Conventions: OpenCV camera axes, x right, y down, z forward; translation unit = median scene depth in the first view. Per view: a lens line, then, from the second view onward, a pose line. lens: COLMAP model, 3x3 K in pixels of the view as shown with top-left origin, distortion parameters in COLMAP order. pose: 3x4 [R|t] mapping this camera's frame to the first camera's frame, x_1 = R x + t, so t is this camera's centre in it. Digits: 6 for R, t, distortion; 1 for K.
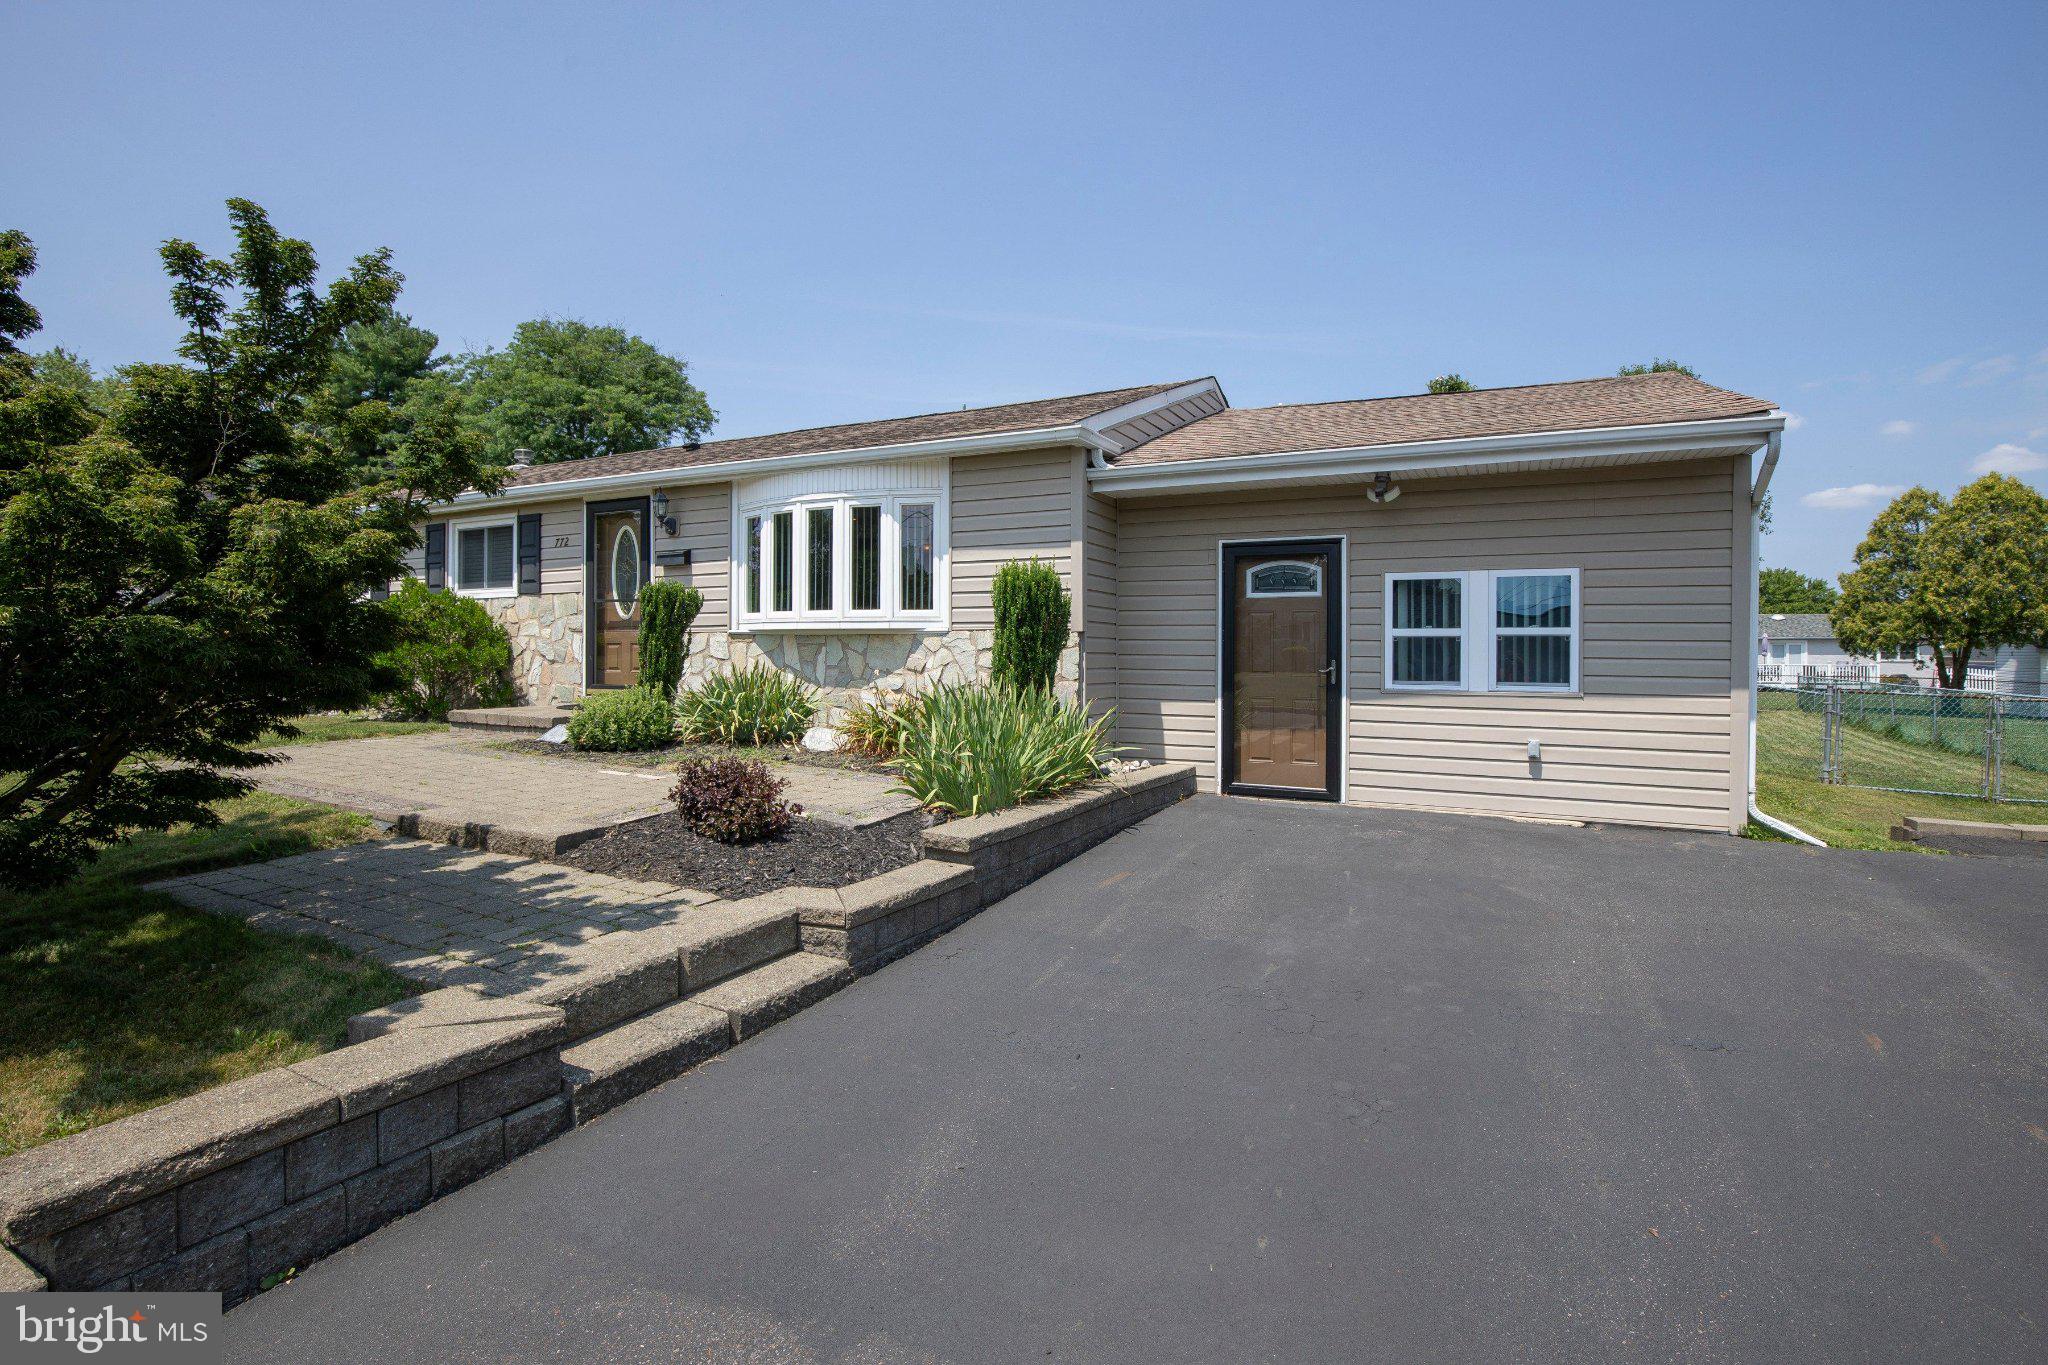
lens RADIAL K [[938.1, 0, 1031.7], [0, 938.1, 675.2], [0, 0, 1]] dist [-0.030692, 0.000424]
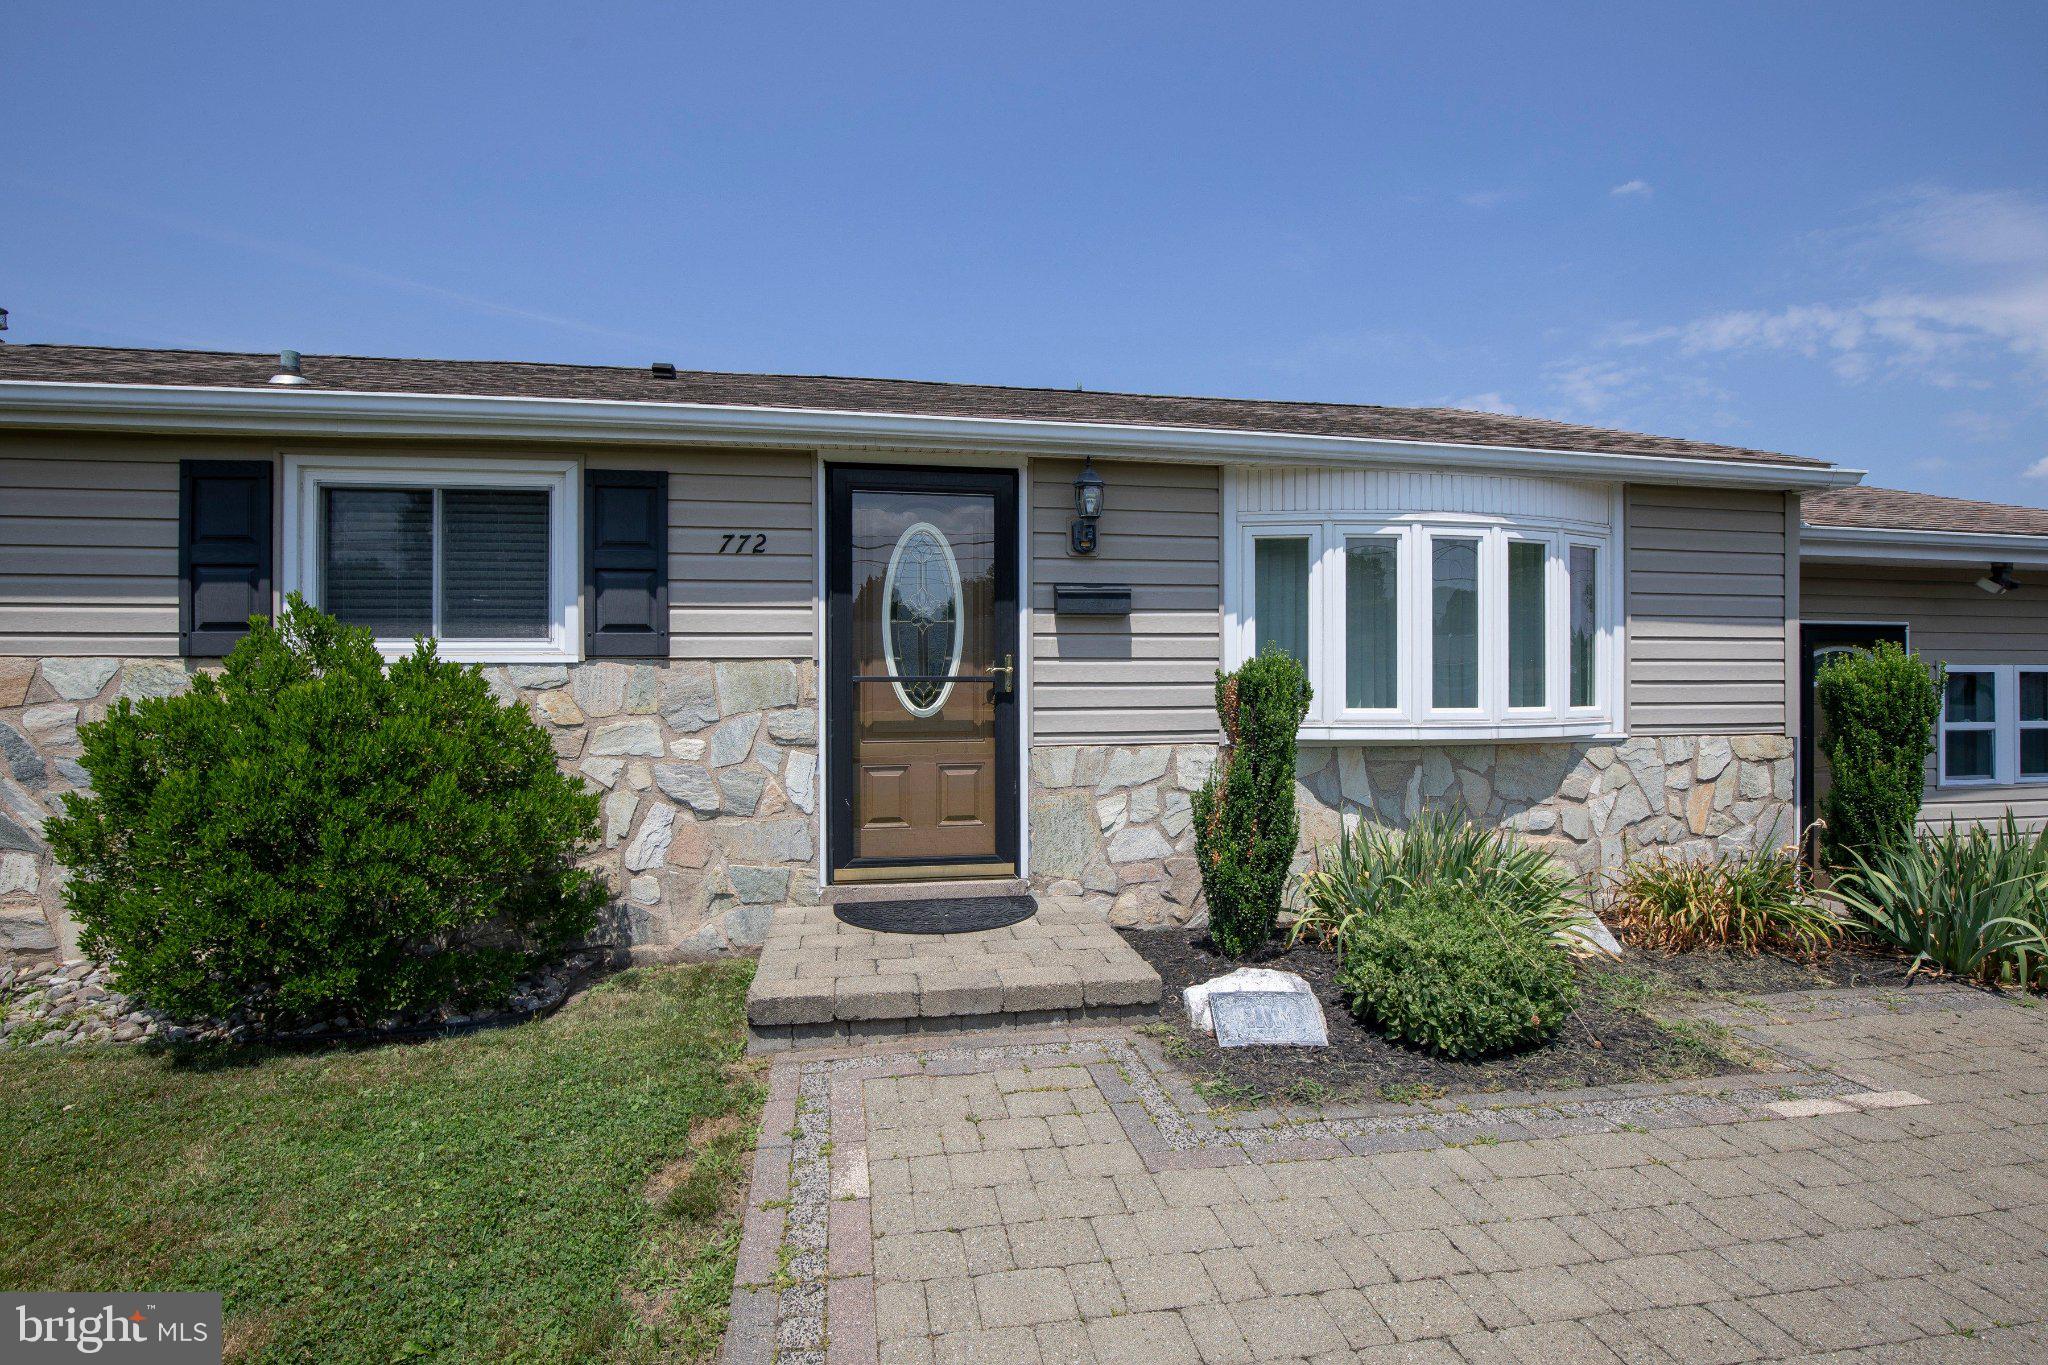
lens RADIAL K [[938.1, 0, 1031.7], [0, 938.1, 675.2], [0, 0, 1]] dist [-0.030692, 0.000424]
pose [[0.812895, -0.003603, 0.582399, -0.847962], [0.018801, 0.999622, -0.020057, -0.089259], [-0.582107, 0.027254, 0.812656, 0.722889]]
